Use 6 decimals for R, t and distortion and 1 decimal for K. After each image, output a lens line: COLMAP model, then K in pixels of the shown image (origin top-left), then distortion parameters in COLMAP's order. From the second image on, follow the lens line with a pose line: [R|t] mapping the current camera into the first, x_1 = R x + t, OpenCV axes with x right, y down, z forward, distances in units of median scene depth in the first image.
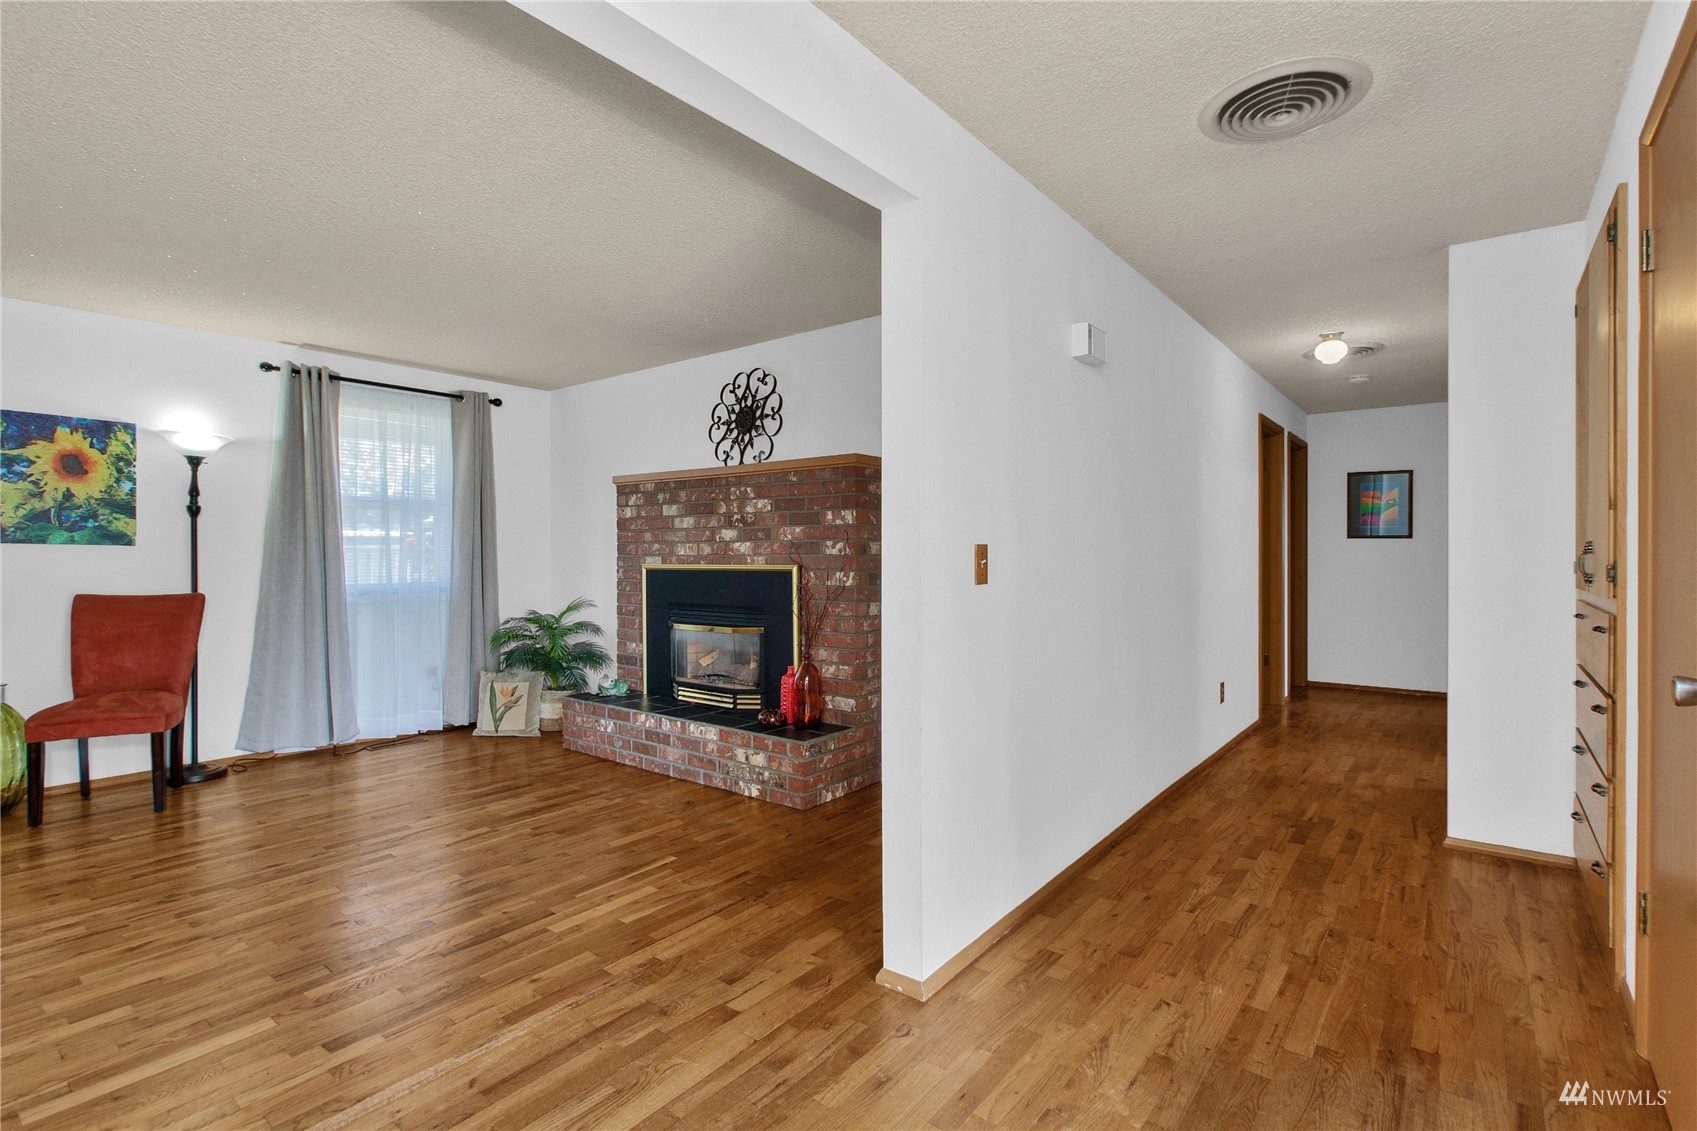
lens RADIAL K [[797.3, 0, 852.4], [0, 797.3, 560.7], [0, 0, 1]] dist [-0.000209, 0.000730]
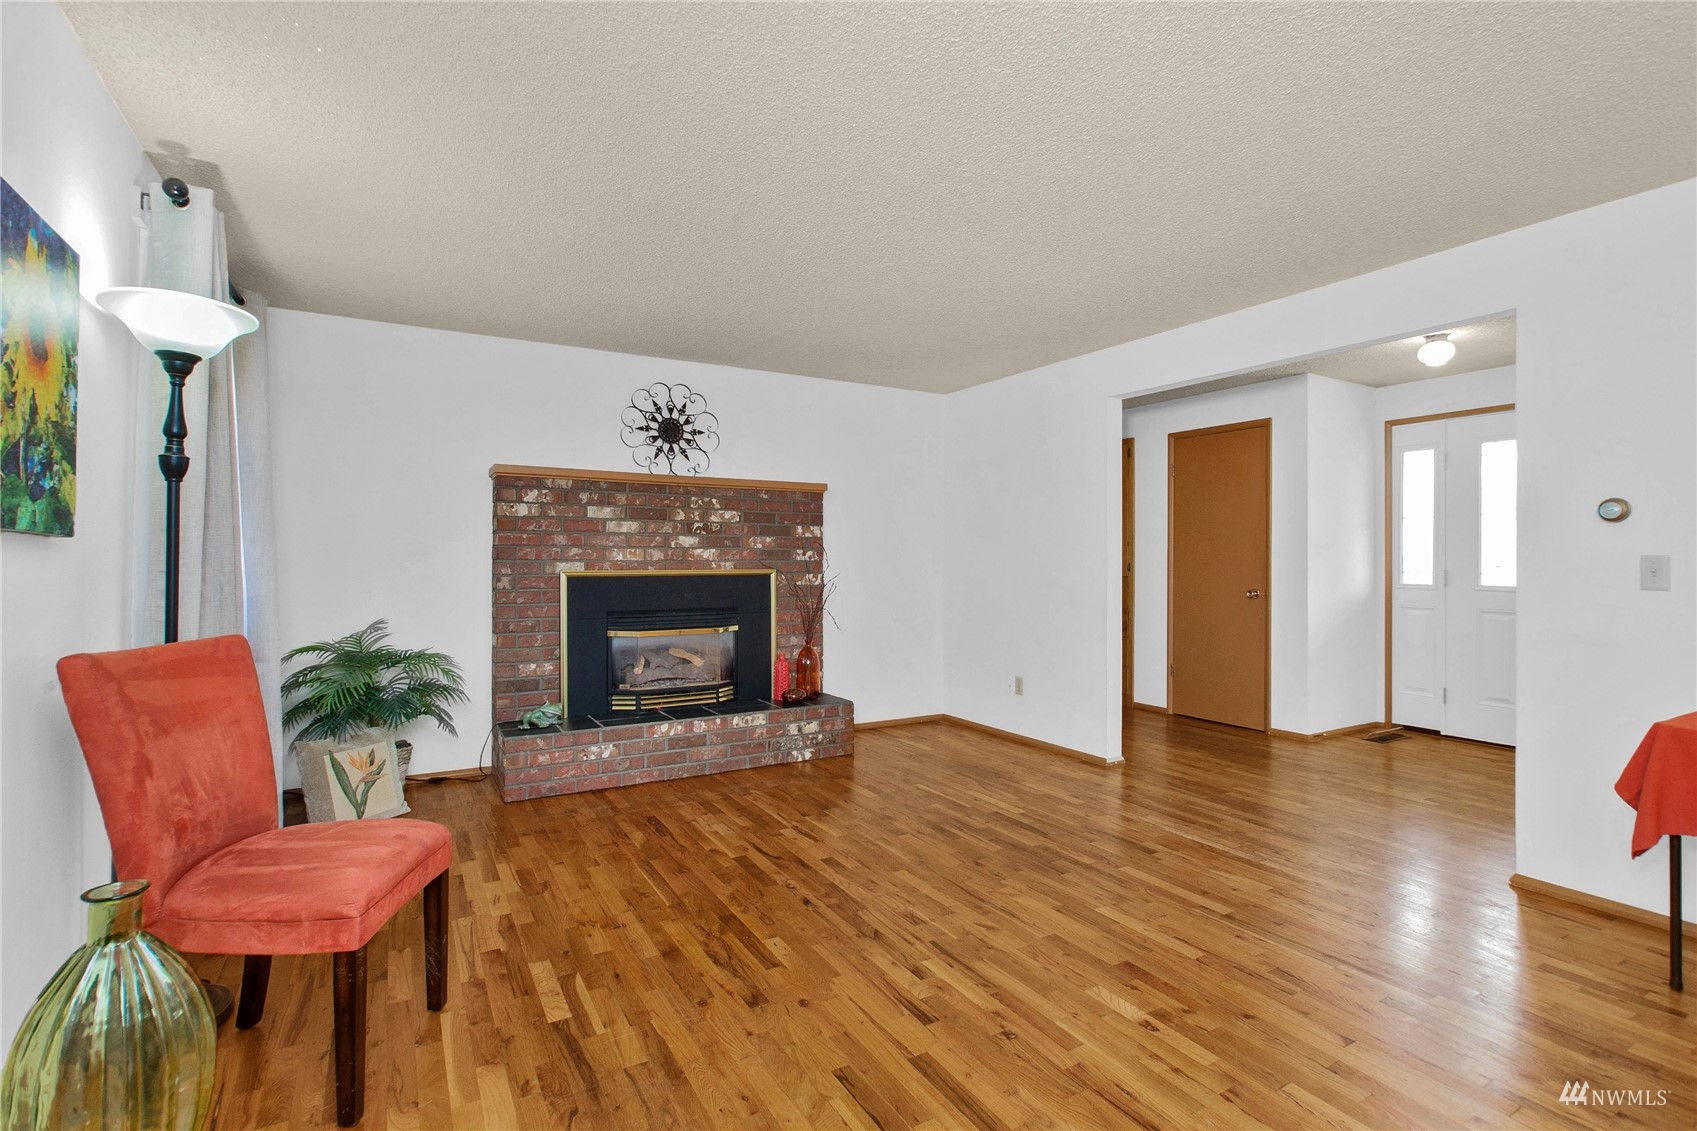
lens RADIAL K [[797.3, 0, 852.4], [0, 797.3, 560.7], [0, 0, 1]] dist [-0.000209, 0.000730]
pose [[0.368563, 0.001649, 0.929601, -1.085649], [0.005685, 0.999976, -0.004028, -0.001780], [-0.929586, 0.006769, 0.368544, 0.427955]]
